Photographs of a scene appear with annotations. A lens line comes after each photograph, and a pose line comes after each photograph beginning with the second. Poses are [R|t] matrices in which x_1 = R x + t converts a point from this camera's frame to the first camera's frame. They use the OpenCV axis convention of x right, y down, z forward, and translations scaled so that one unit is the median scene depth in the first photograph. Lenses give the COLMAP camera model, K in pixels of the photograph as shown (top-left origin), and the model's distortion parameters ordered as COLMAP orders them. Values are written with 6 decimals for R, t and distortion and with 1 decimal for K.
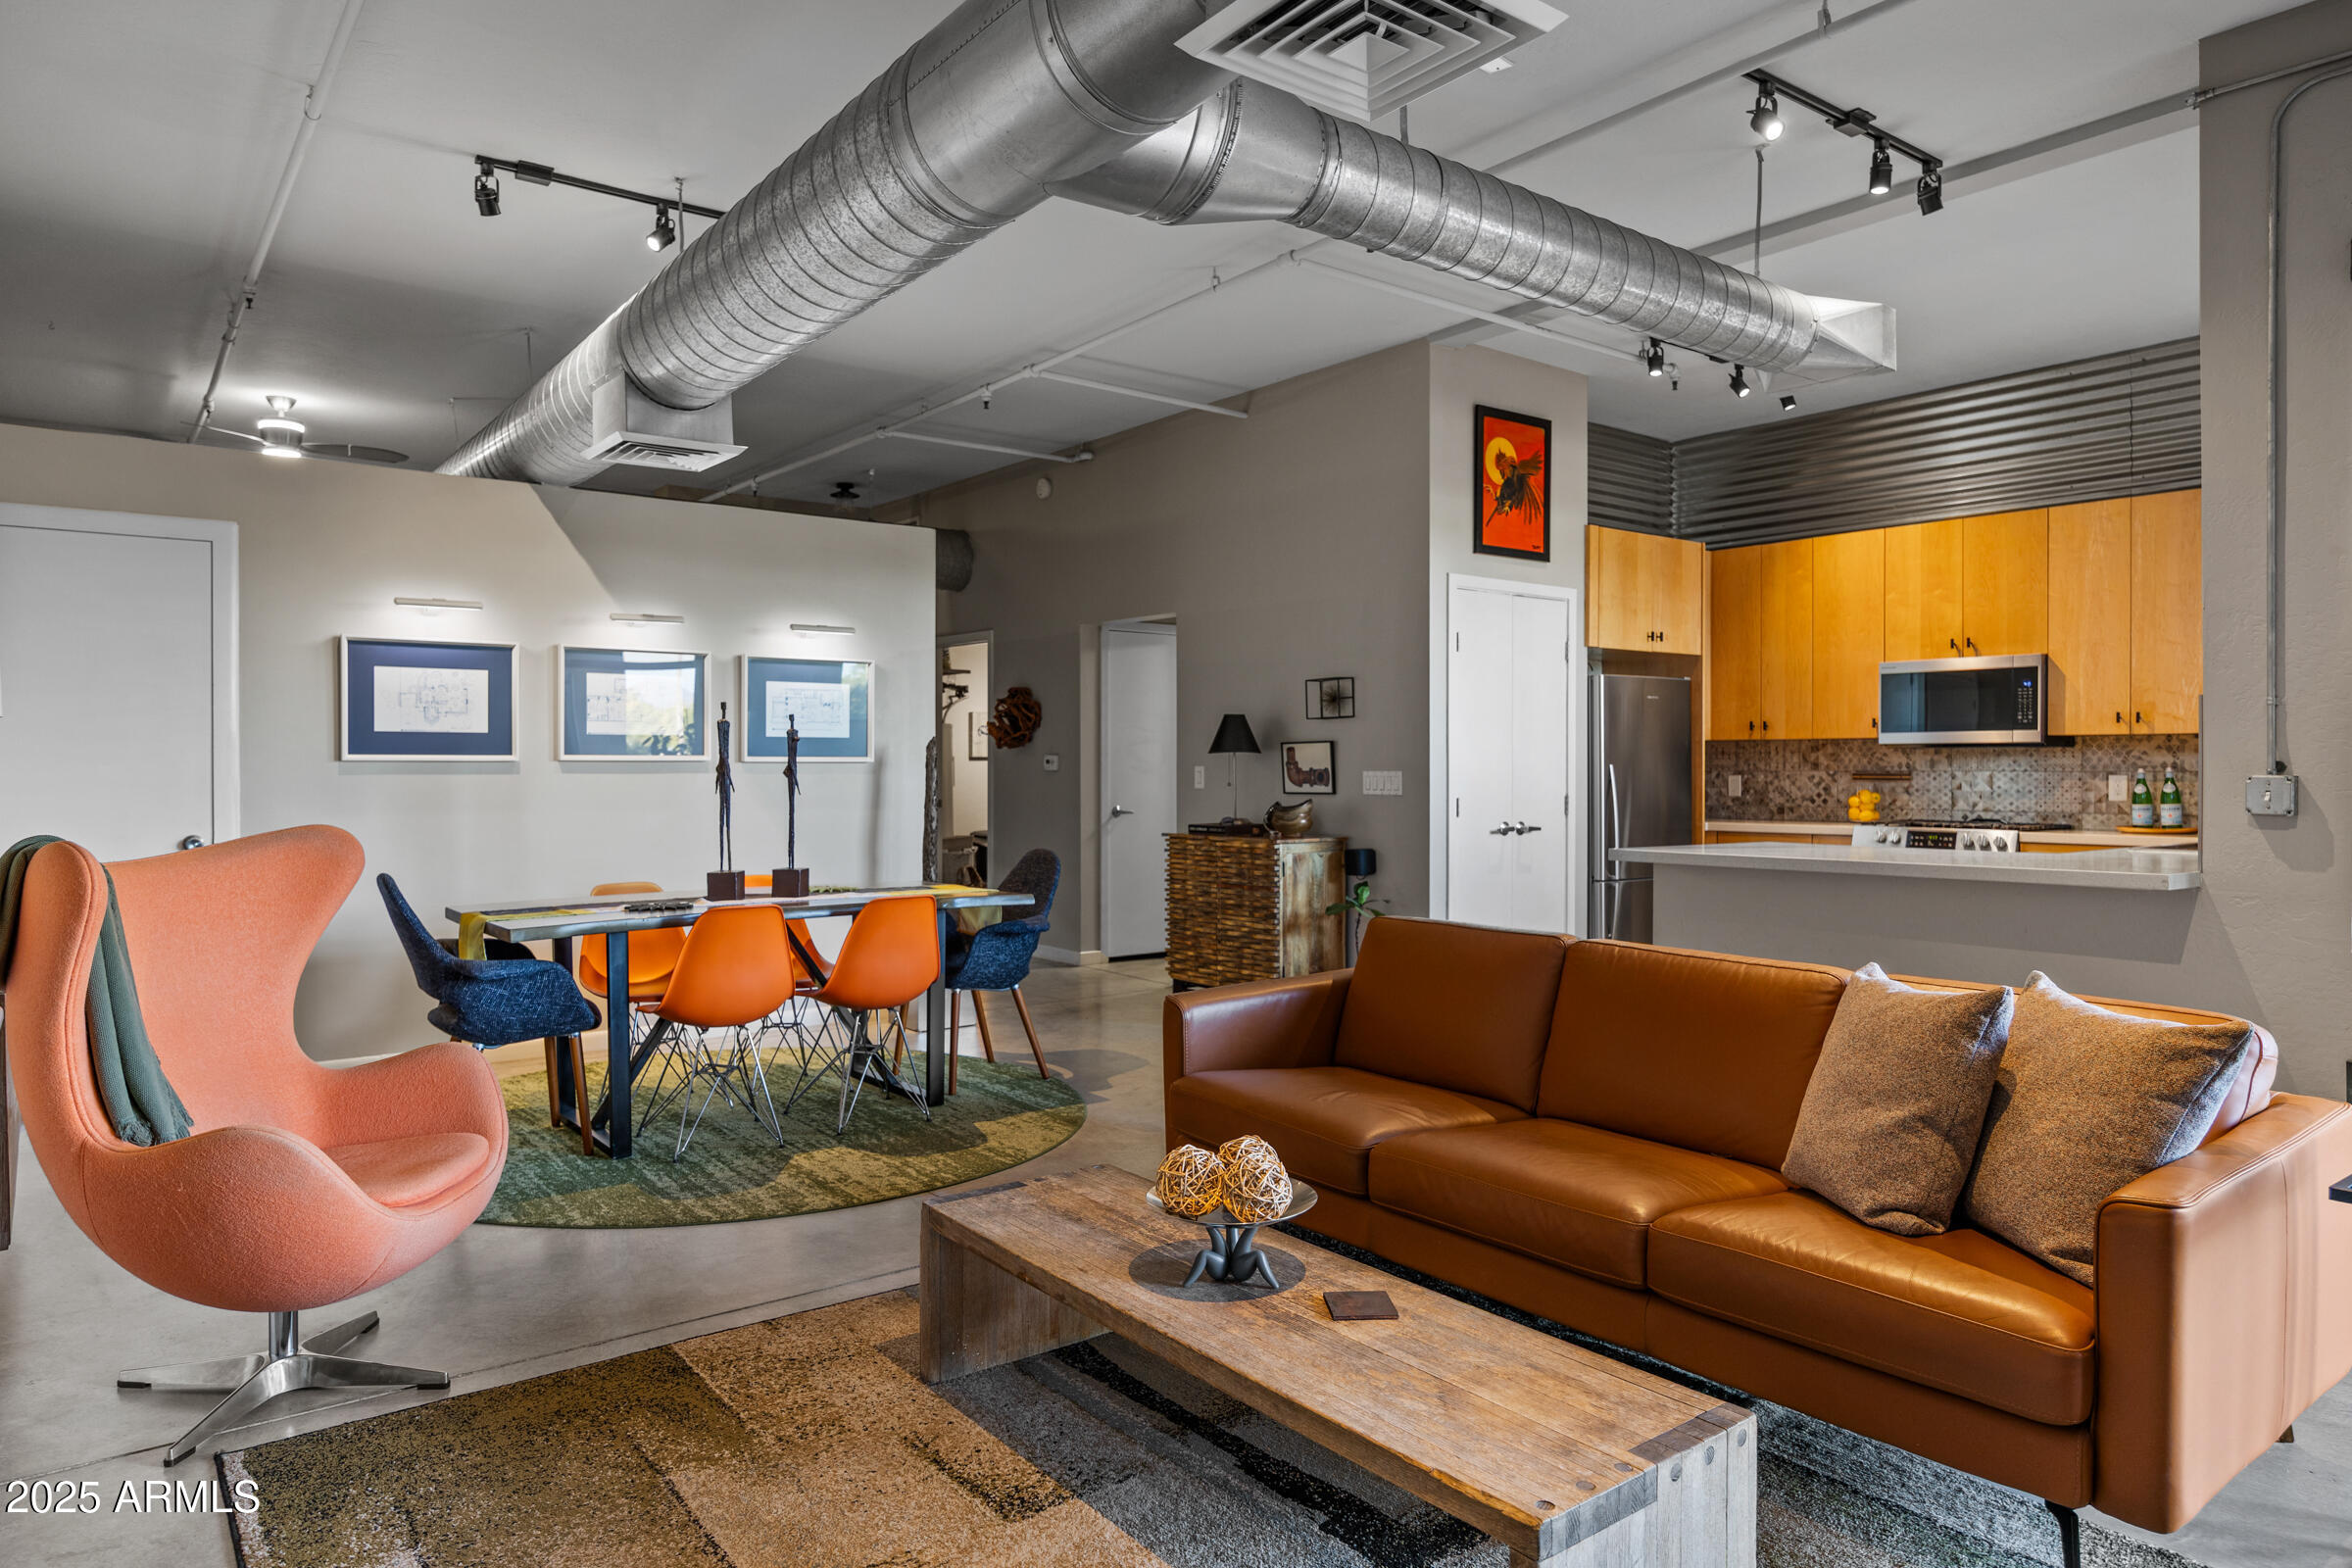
lens RADIAL K [[1431.6, 0, 1162.6], [0, 1431.6, 782.6], [0, 0, 1]] dist [-0.030401, 0.024503]
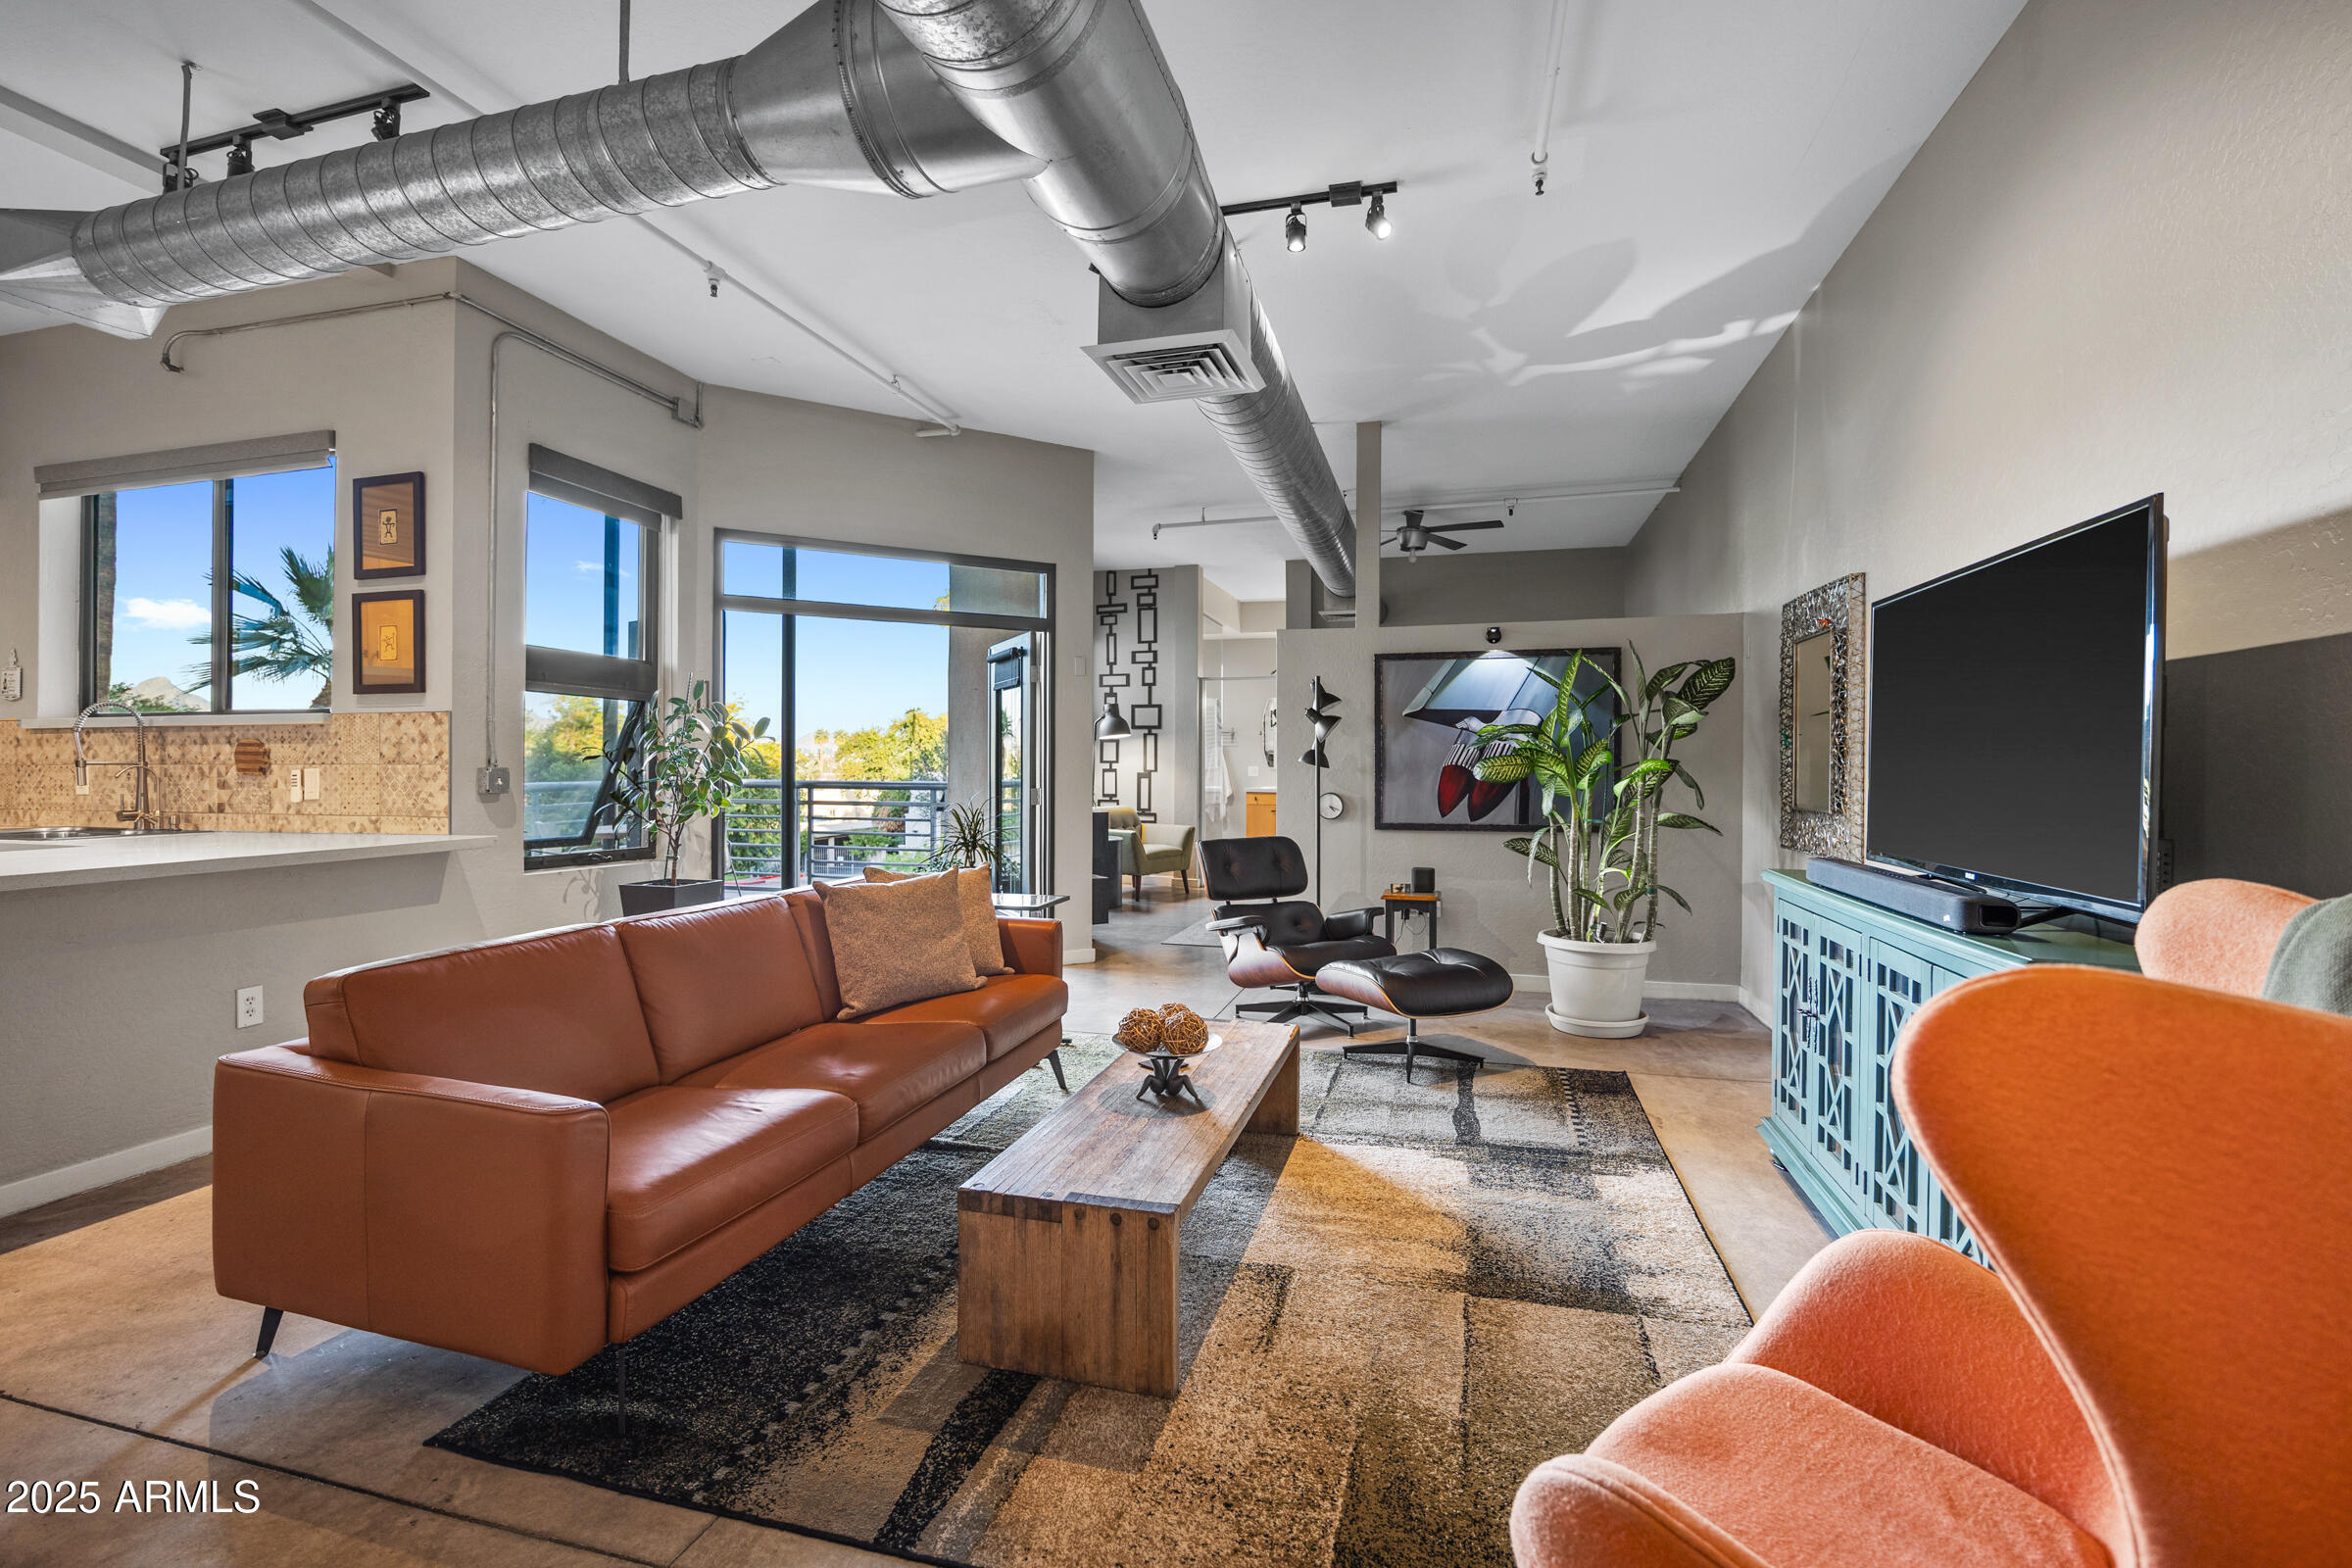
lens RADIAL K [[1042.3, 0, 1183.6], [0, 1042.3, 759.9], [0, 0, 1]] dist [-0.013575, -0.000244]
pose [[-0.609237, 0.002574, 0.792984, -0.302380], [0.005652, 0.999983, 0.001097, -0.005792], [-0.792968, 0.005150, -0.609241, 0.586622]]
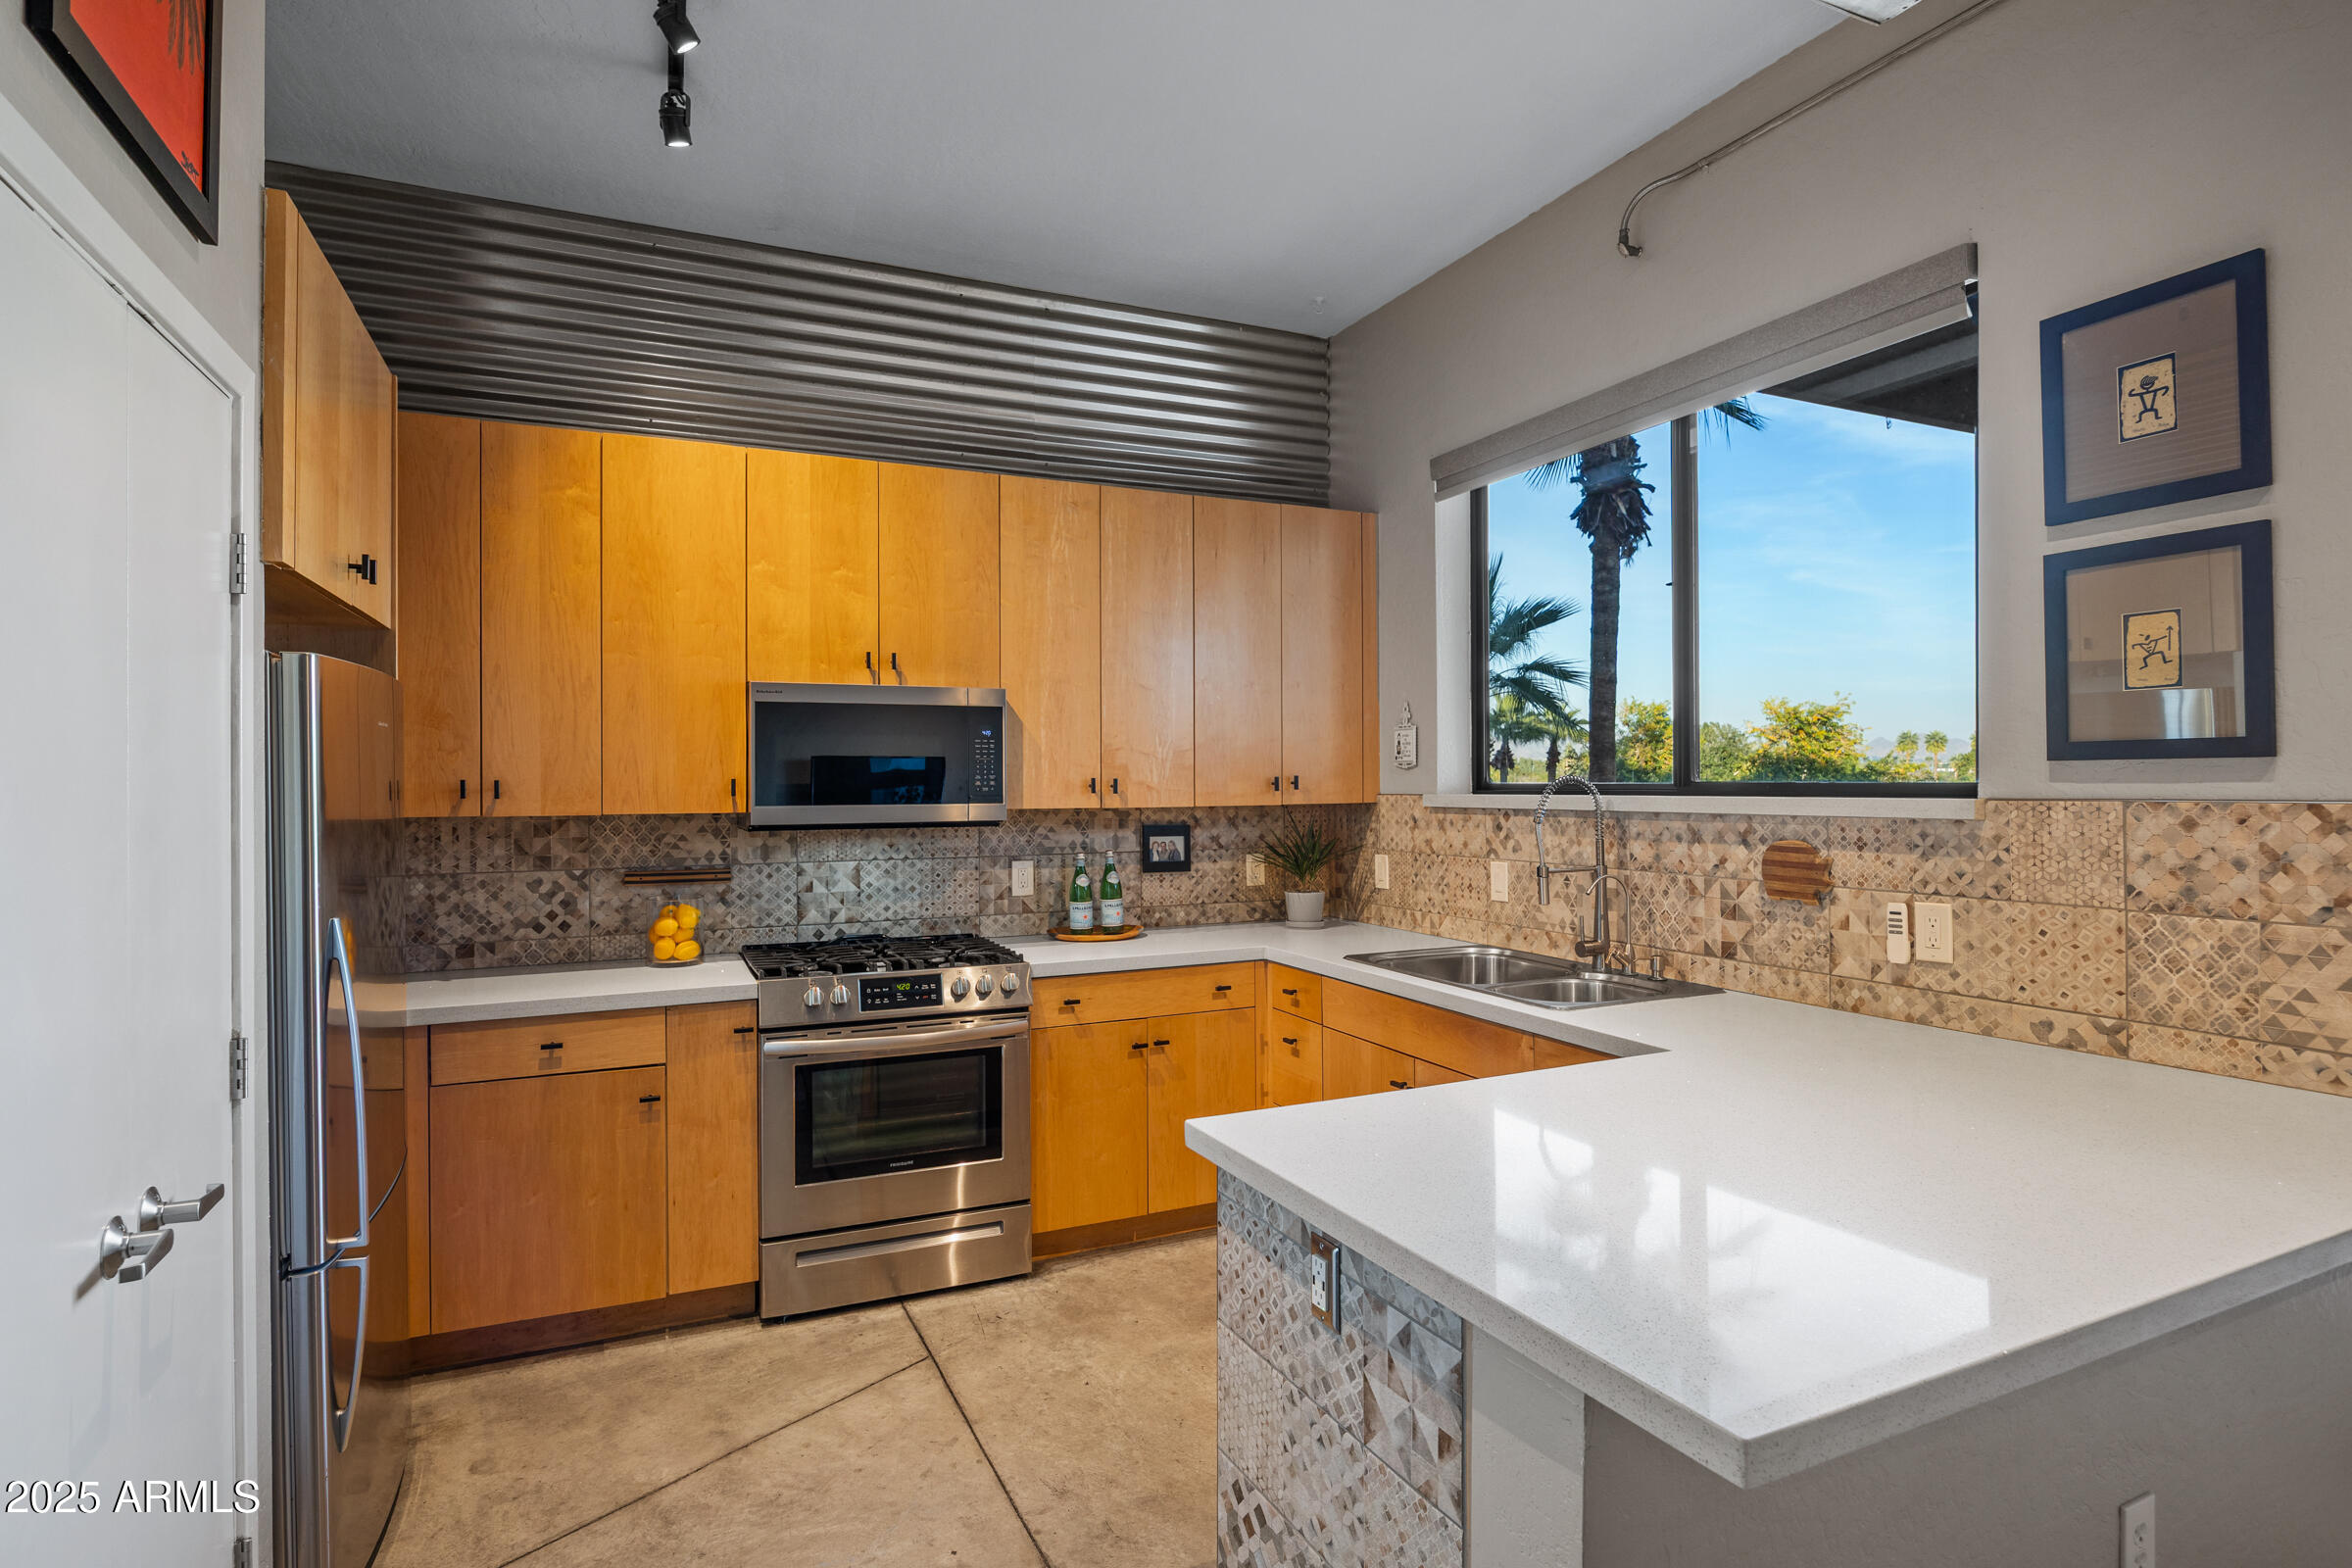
lens RADIAL K [[1201.8, 0, 1176.0], [0, 1201.8, 784.0], [0, 0, 1]] dist [-0.012906, 0.001375]
pose [[0.218048, -0.004573, 0.975927, 0.080529], [0.015659, 0.999877, 0.001186, -0.043656], [-0.975812, 0.015023, 0.218093, 0.770466]]
